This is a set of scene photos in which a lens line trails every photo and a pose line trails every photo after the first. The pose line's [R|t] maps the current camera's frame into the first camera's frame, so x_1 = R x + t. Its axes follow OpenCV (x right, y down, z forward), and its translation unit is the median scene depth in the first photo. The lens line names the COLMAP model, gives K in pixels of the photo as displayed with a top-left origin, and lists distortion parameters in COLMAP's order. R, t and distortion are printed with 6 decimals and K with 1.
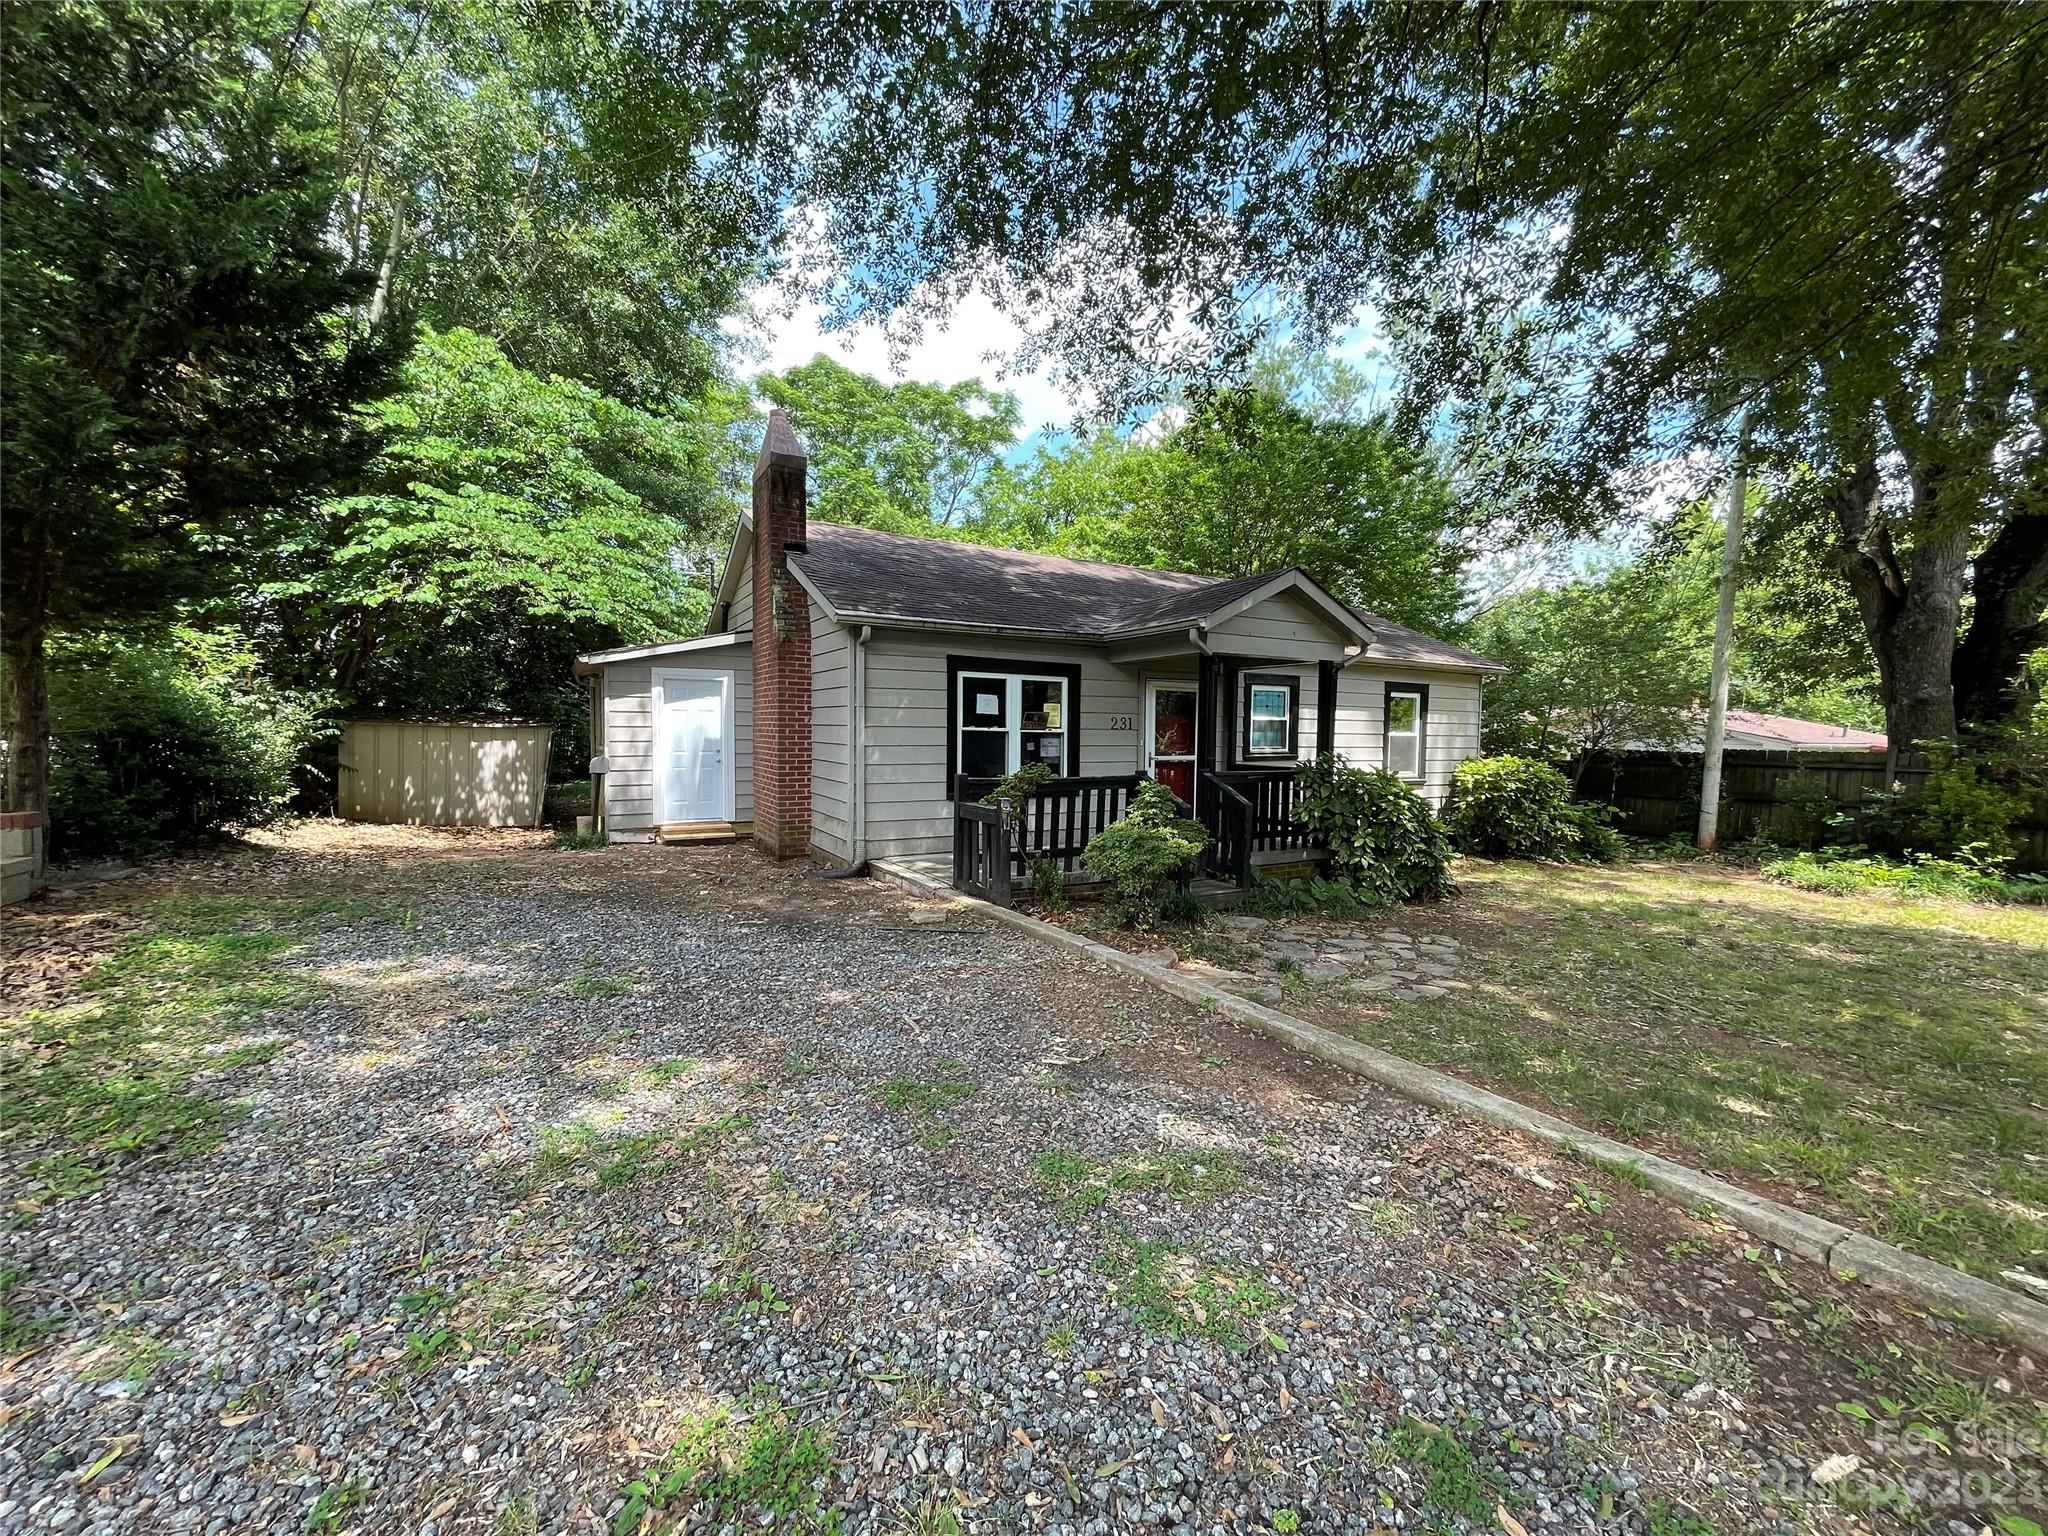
lens RADIAL K [[825.7, 0, 1024.0], [0, 825.7, 768.0], [0, 0, 1]] dist [-0.001079, -0.000146]
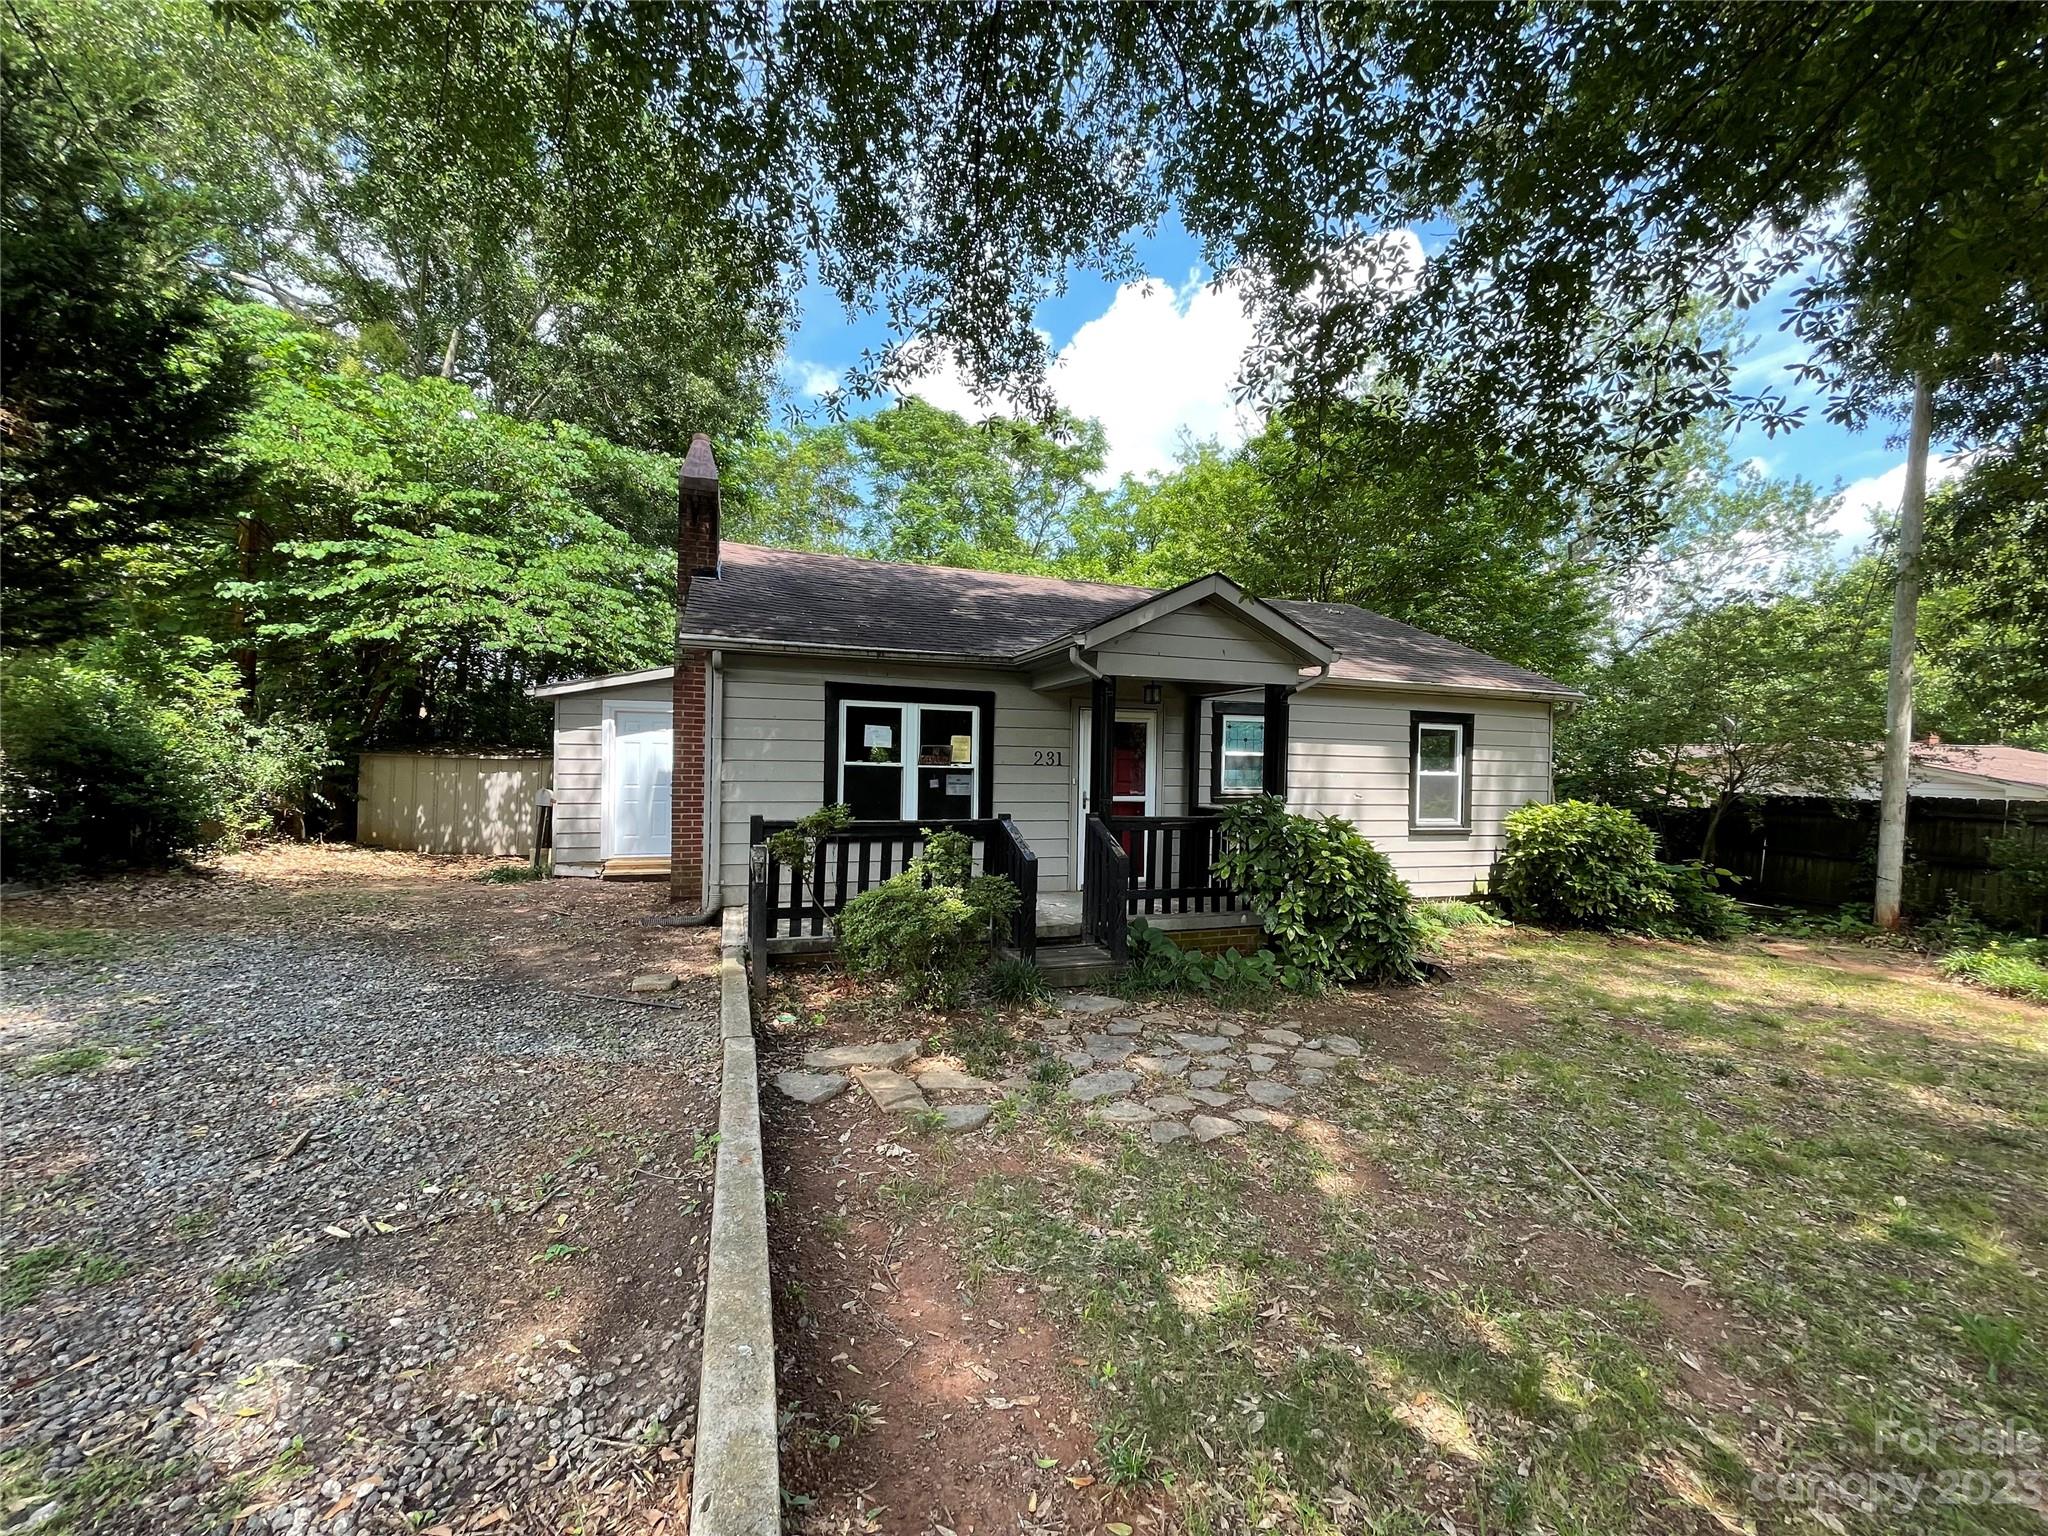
lens RADIAL K [[825.7, 0, 1024.0], [0, 825.7, 768.0], [0, 0, 1]] dist [-0.001079, -0.000146]
pose [[0.982994, 0.007489, -0.183484, 0.256256], [-0.015204, 0.999057, -0.040679, -0.007939], [0.183006, 0.042777, 0.982181, 0.135179]]
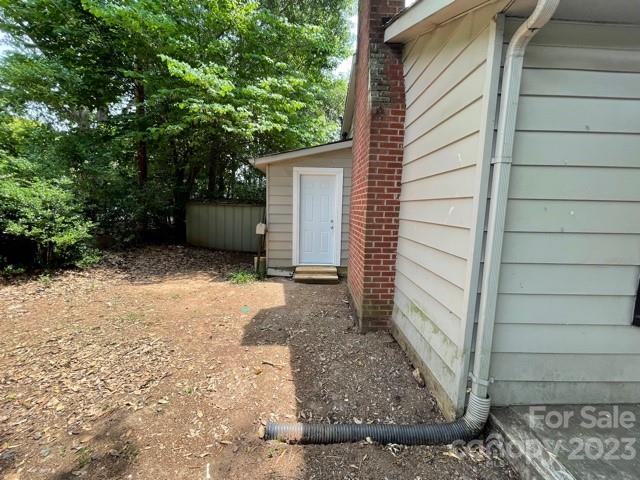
lens RADIAL K [[258.0, 0, 320.0], [0, 258.0, 240.0], [0, 0, 1]] dist [-0.001079, -0.000146]
pose [[0.879971, 0.066144, -0.470399, -0.186405], [-0.032647, 0.996338, 0.079026, -0.026949], [0.473904, -0.054184, 0.878908, 0.655706]]
